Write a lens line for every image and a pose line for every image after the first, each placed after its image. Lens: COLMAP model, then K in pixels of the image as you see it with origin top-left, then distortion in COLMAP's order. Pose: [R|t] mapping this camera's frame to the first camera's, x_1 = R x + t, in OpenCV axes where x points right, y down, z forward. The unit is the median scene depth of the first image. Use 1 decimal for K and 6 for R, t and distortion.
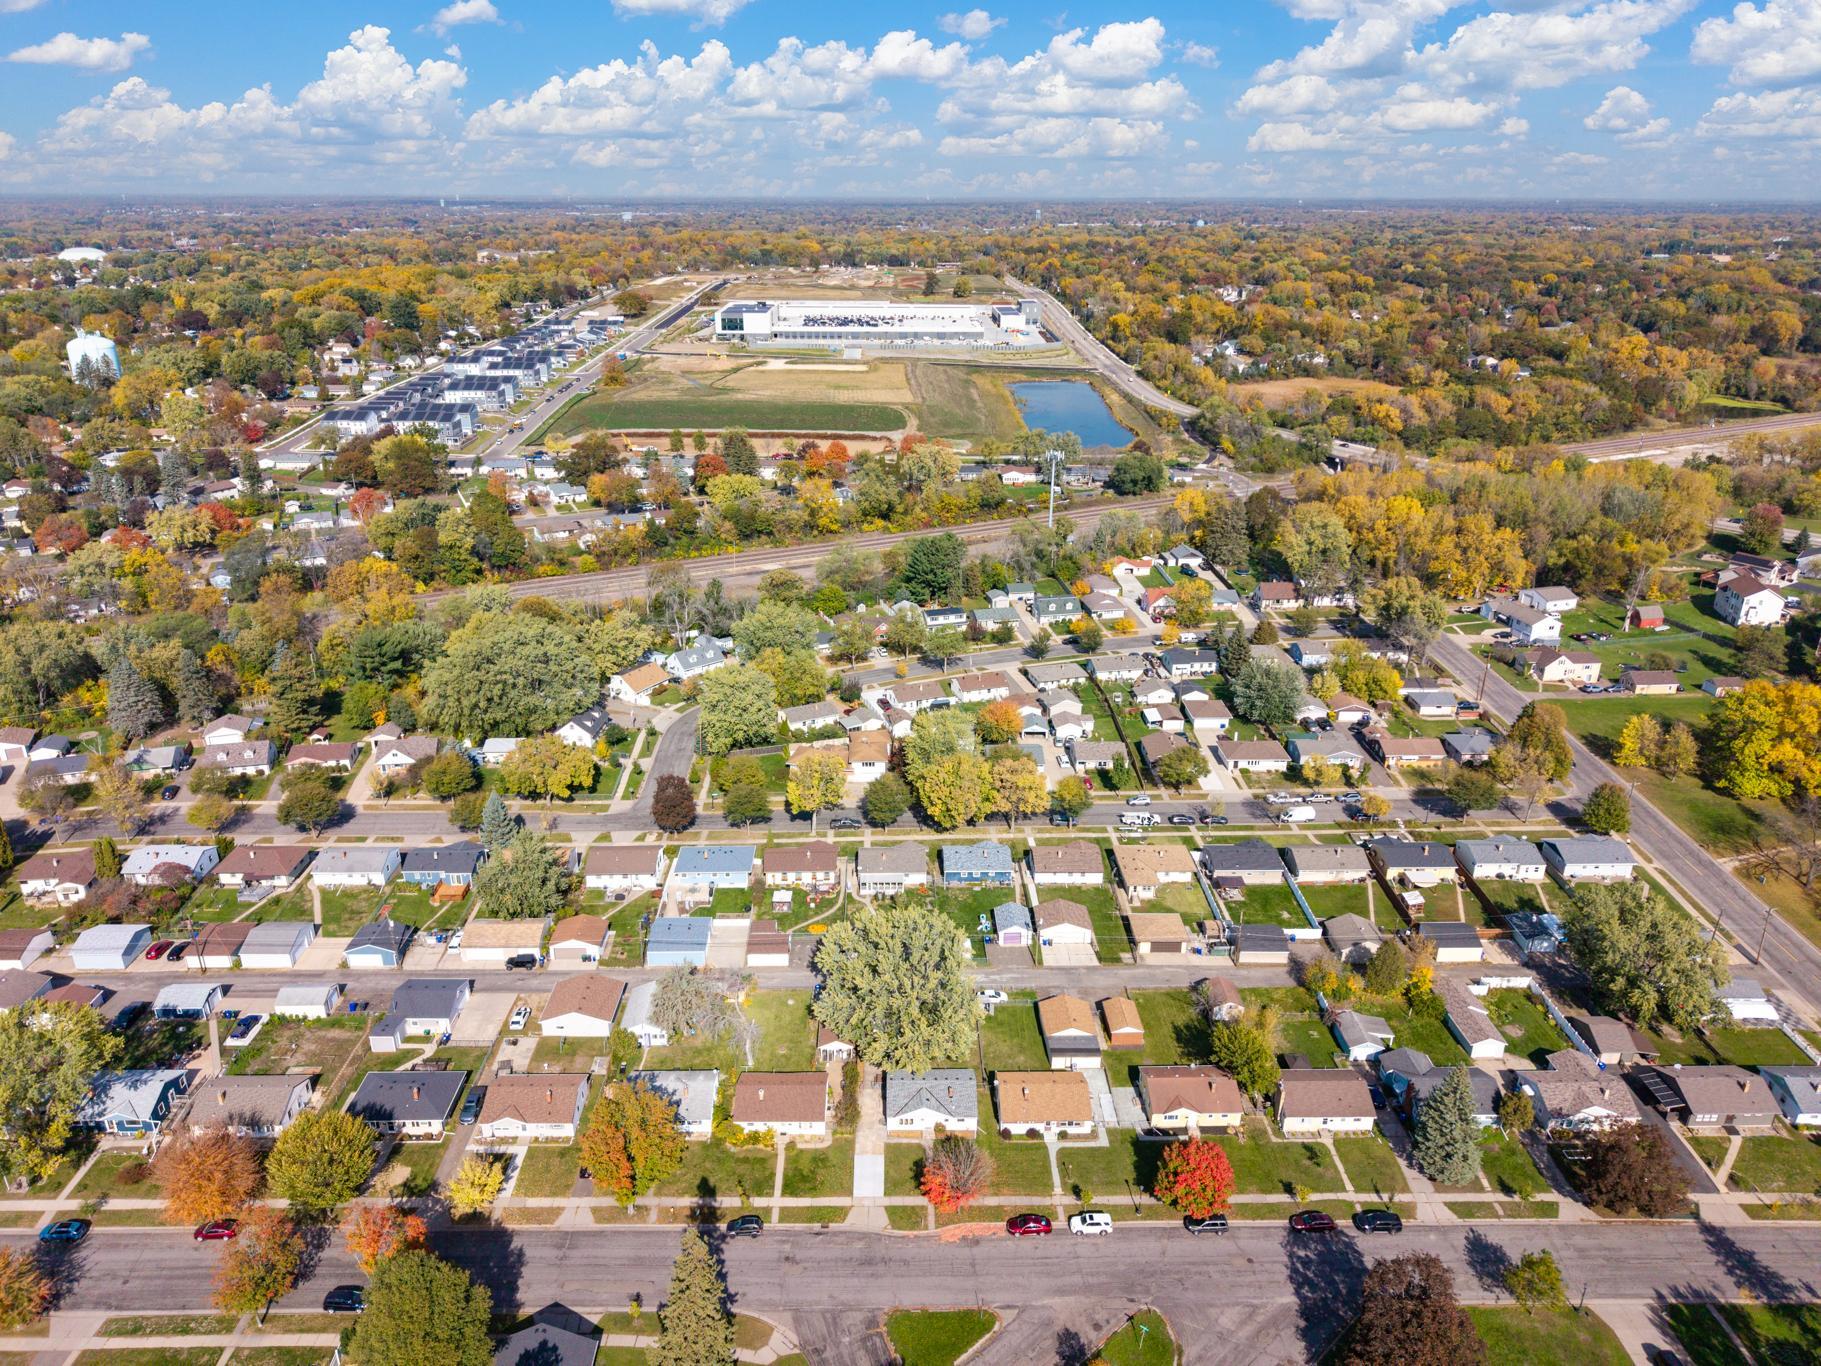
lens RADIAL K [[1221.3, 0, 903.5], [0, 1221.3, 680.4], [0, 0, 1]] dist [0.013315, 0.000151]
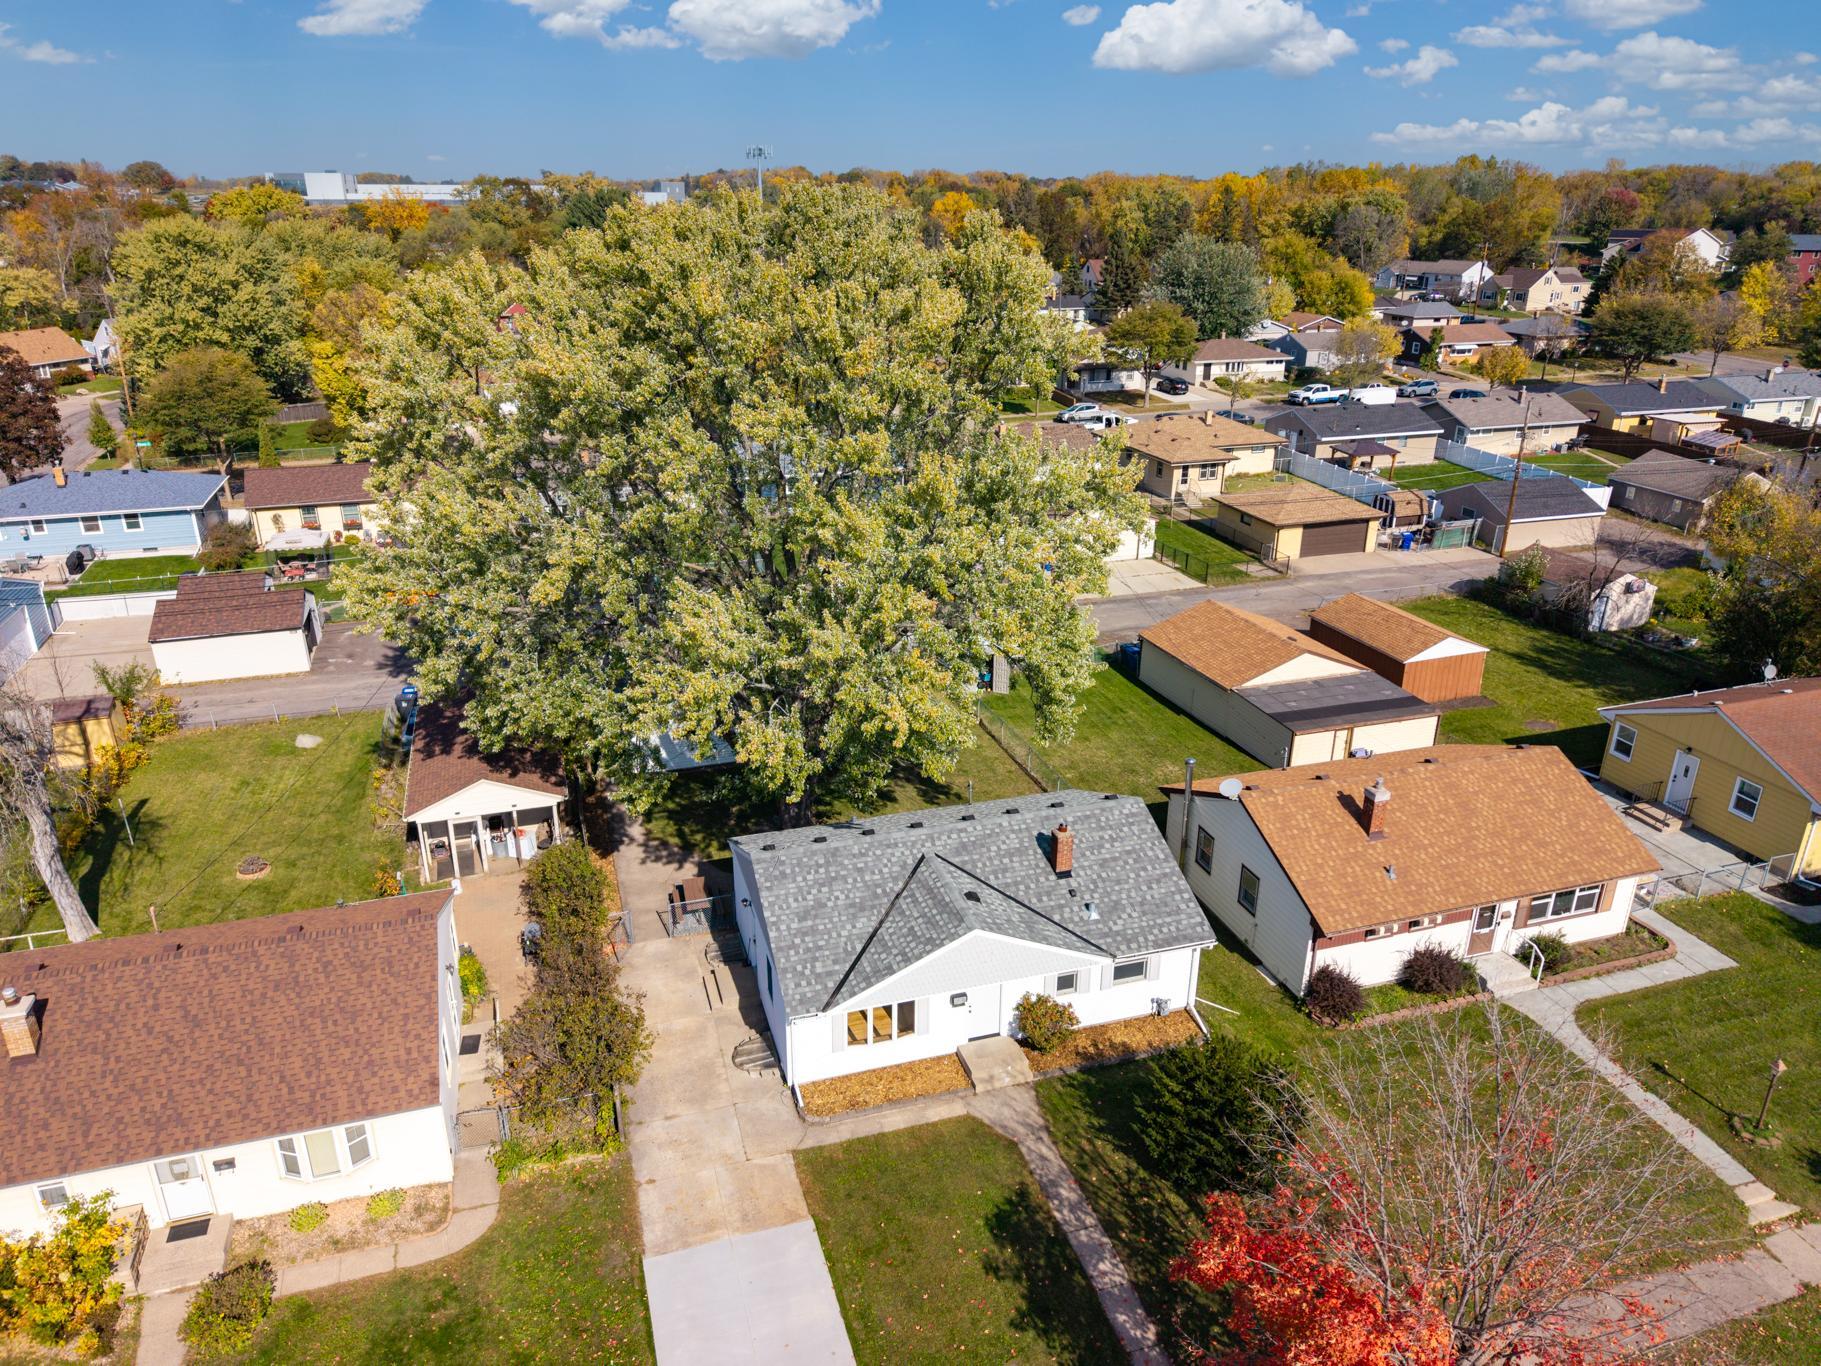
lens RADIAL K [[1221.3, 0, 903.5], [0, 1221.3, 680.4], [0, 0, 1]] dist [0.013315, 0.000151]
pose [[0.957839, -0.108299, 0.266114, -0.041043], [0.109267, 0.993949, 0.011213, 0.304098], [-0.265718, 0.018338, 0.963876, 0.809048]]
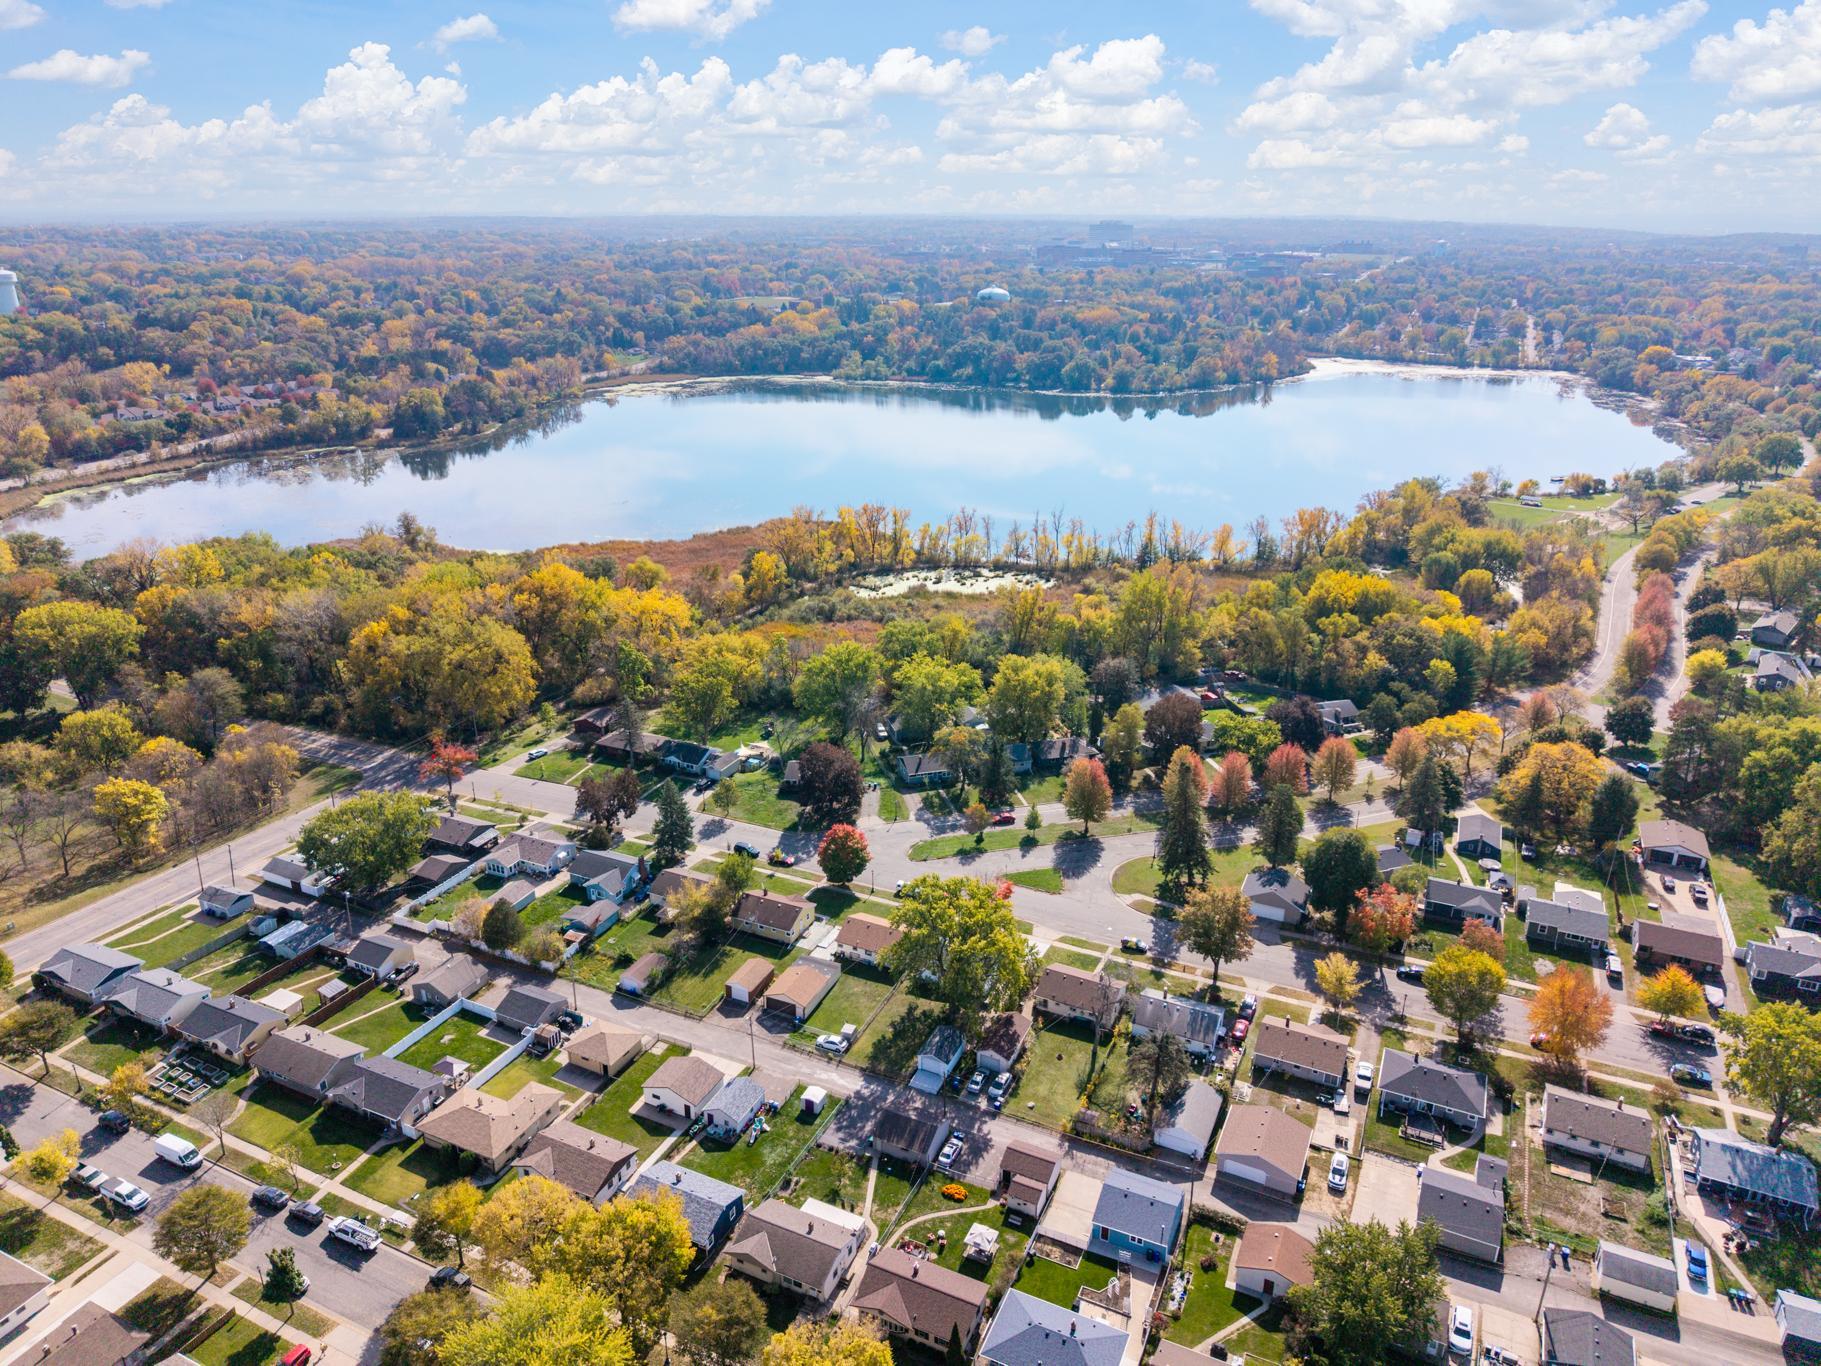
lens RADIAL K [[1221.3, 0, 903.5], [0, 1221.3, 680.4], [0, 0, 1]] dist [0.013315, 0.000151]
pose [[-0.894932, -0.162418, 0.415592, -0.385338], [0.167073, 0.741668, 0.649627, -0.659482], [-0.413743, 0.650806, -0.636607, 1.636130]]
